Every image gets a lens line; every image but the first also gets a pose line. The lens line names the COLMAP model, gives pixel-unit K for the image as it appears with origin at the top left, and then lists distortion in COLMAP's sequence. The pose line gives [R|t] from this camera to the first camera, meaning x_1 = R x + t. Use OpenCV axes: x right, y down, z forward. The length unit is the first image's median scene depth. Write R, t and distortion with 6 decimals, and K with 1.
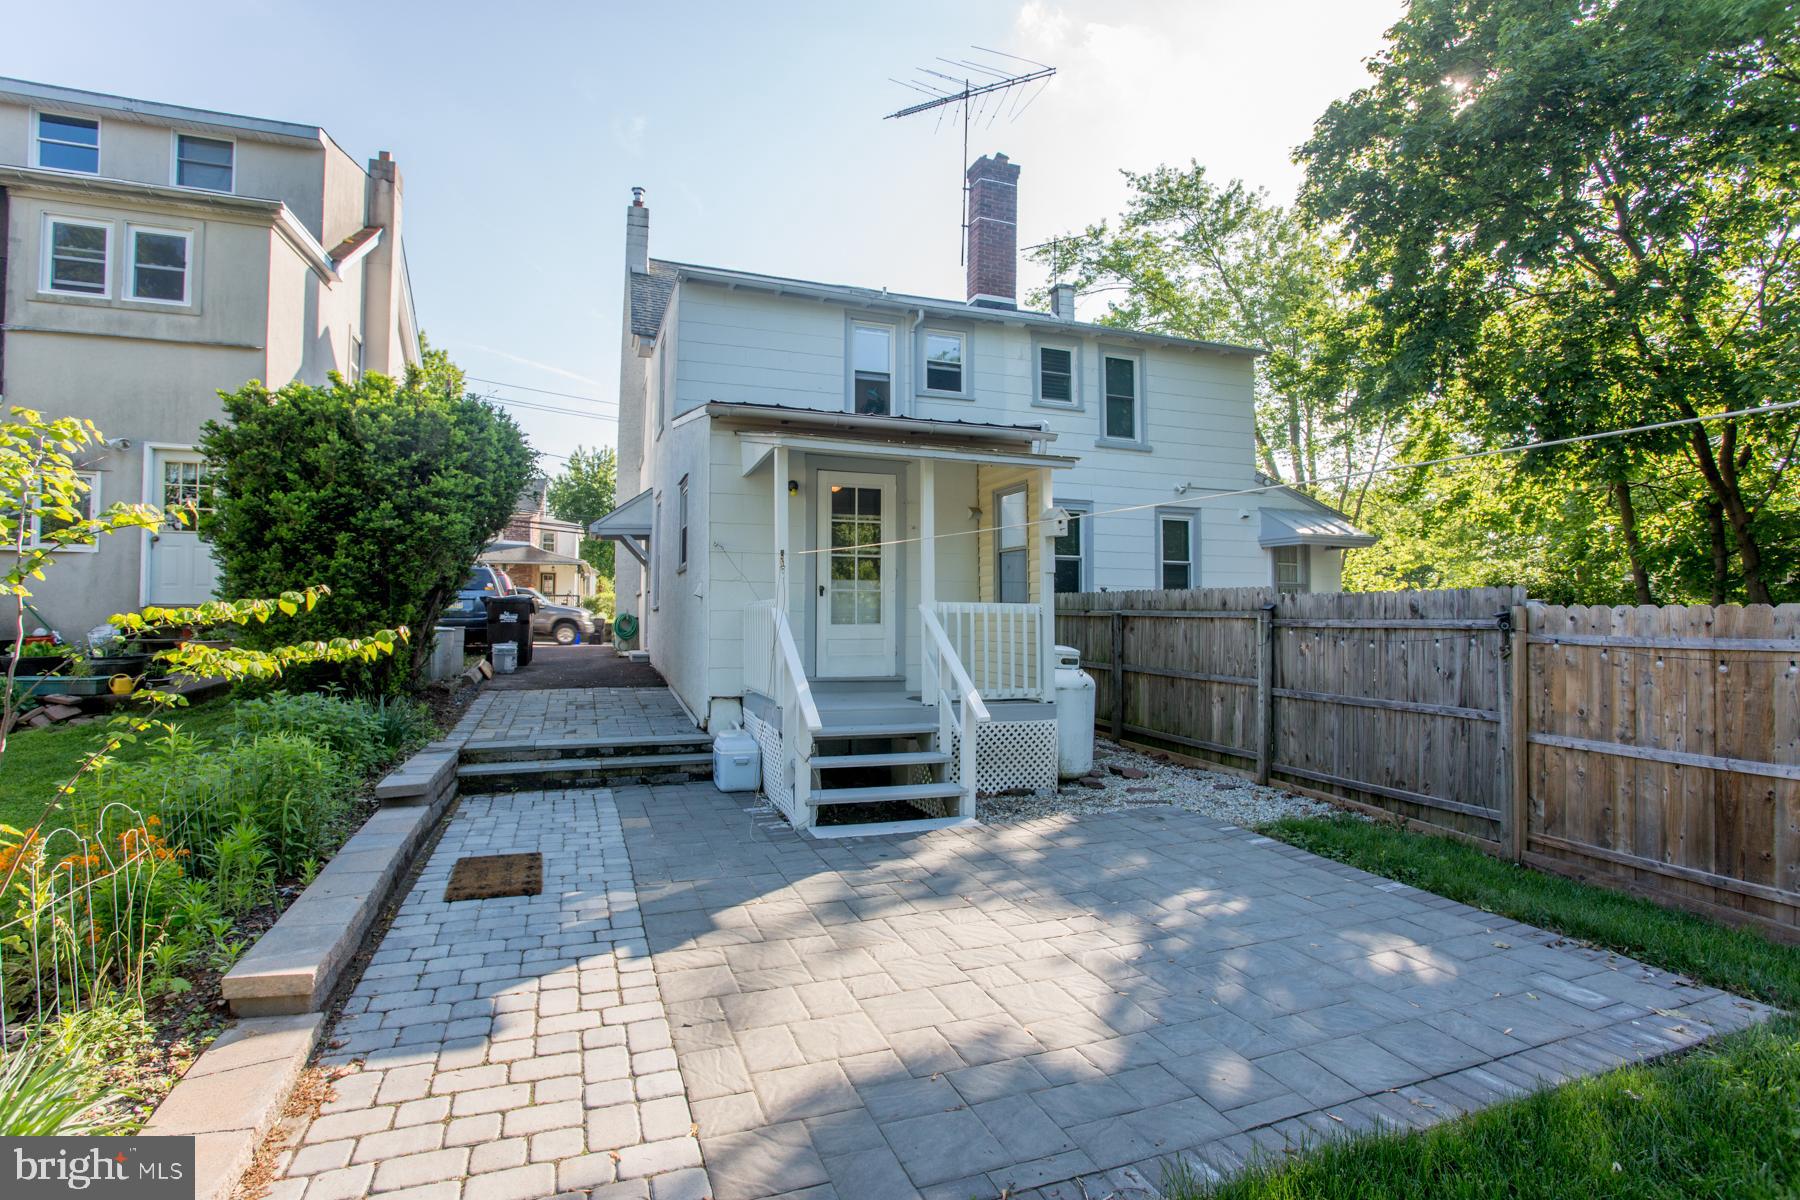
lens RADIAL K [[868.2, 0, 896.4], [0, 868.2, 604.1], [0, 0, 1]] dist [-0.074019, 0.030298]
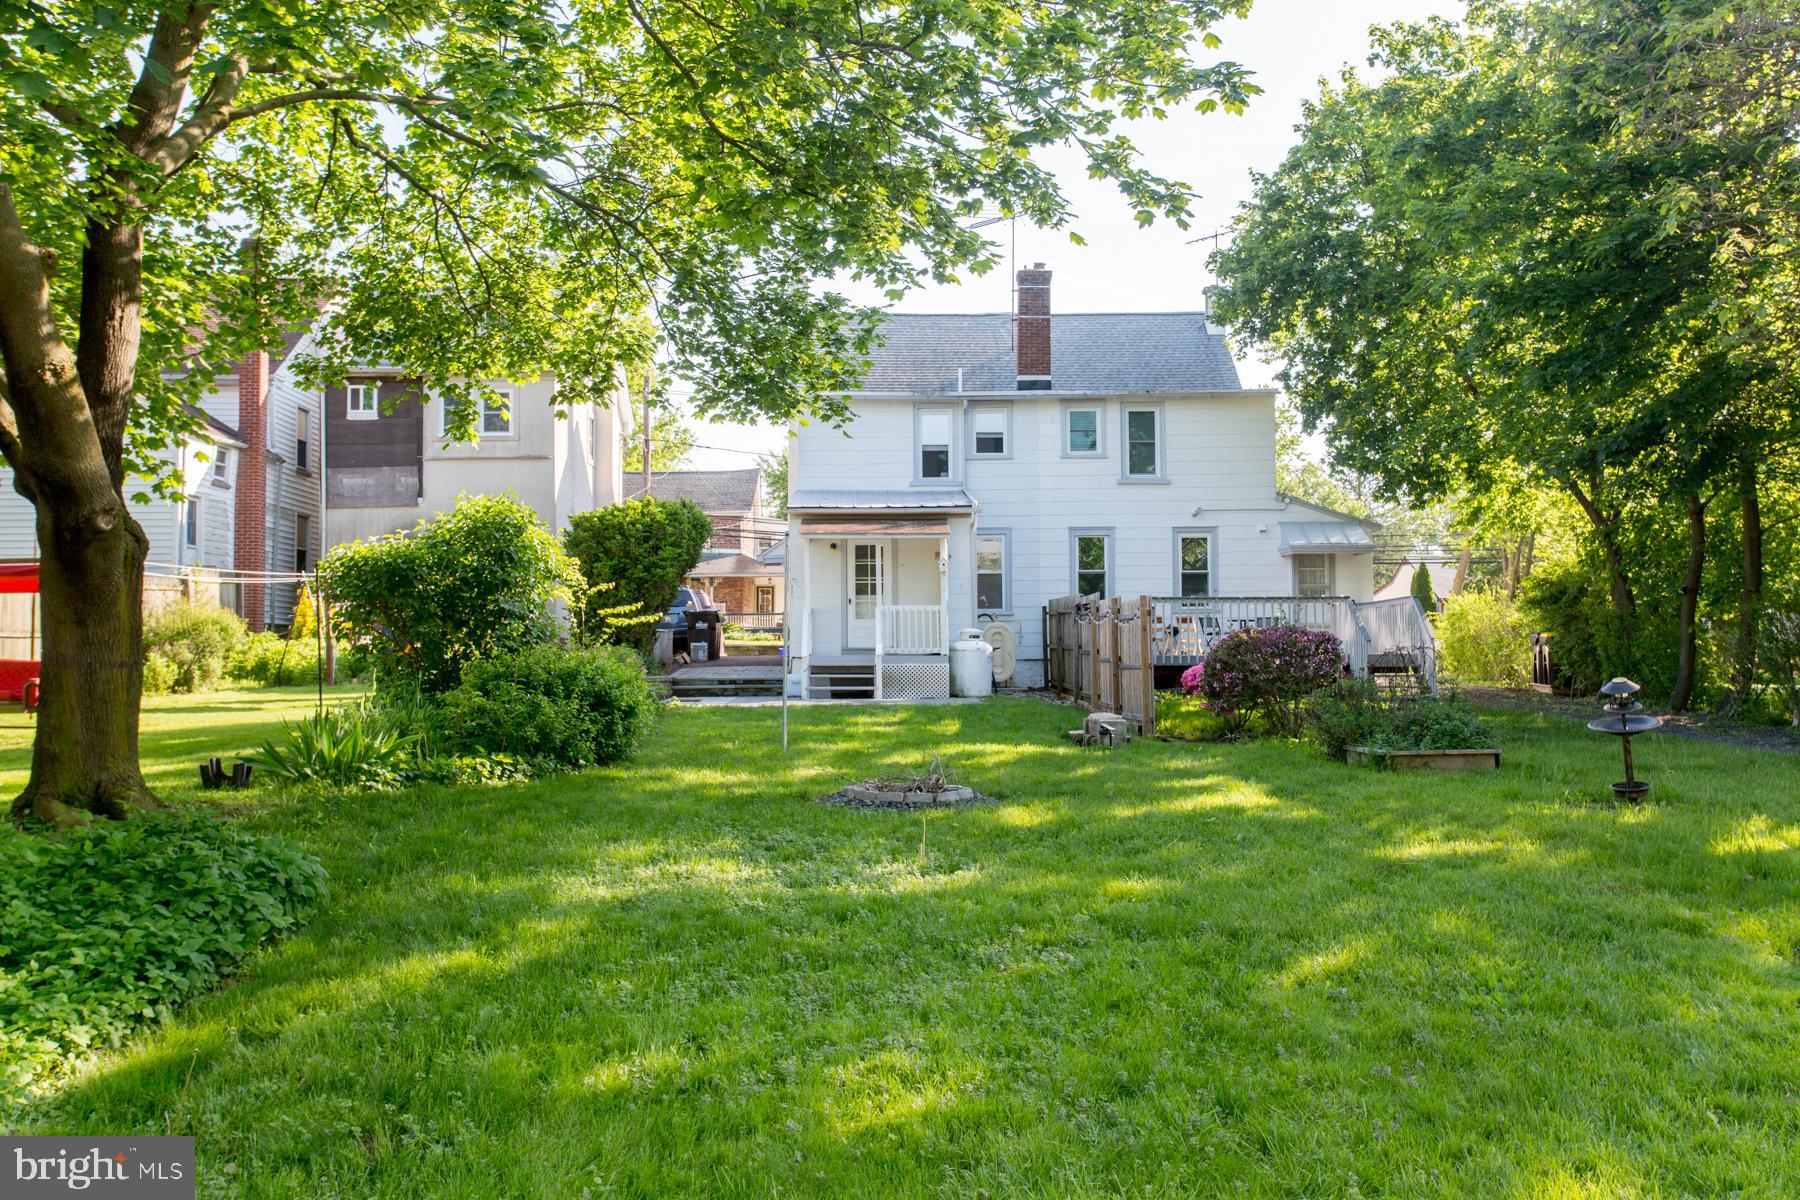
lens RADIAL K [[1679.4, 0, 906.6], [0, 1679.4, 601.9], [0, 0, 1]] dist [-0.008329, 0.000000]
pose [[0.947788, -0.022299, -0.318120, 1.142753], [0.016833, 0.999660, -0.019923, 0.058501], [0.318456, 0.013528, 0.947841, -2.314751]]
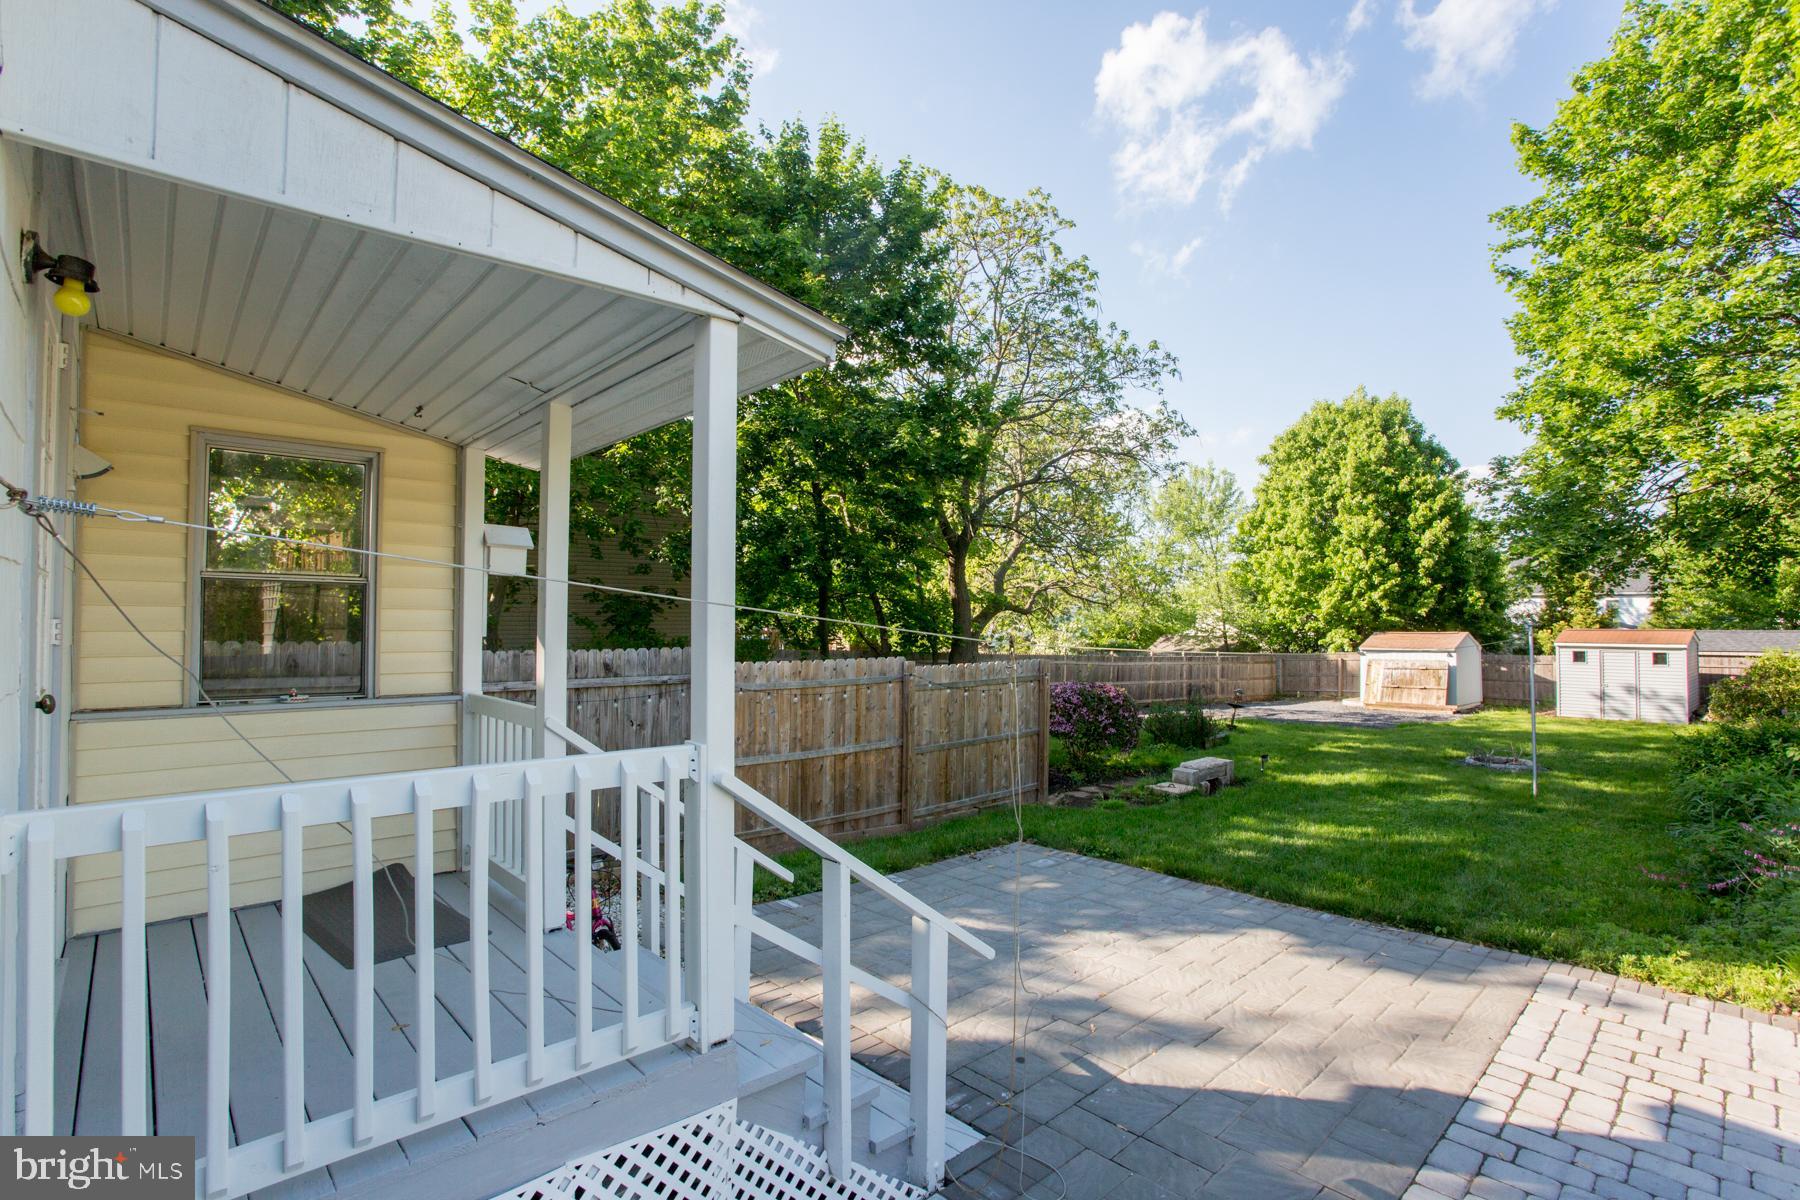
lens RADIAL K [[868.2, 0, 889.2], [0, 868.2, 596.5], [0, 0, 1]] dist [-0.074019, 0.030298]
pose [[-0.386201, 0.015963, 0.922276, -0.545733], [-0.024449, 0.999322, -0.027534, -0.066419], [-0.922090, -0.033183, -0.385549, 1.187385]]
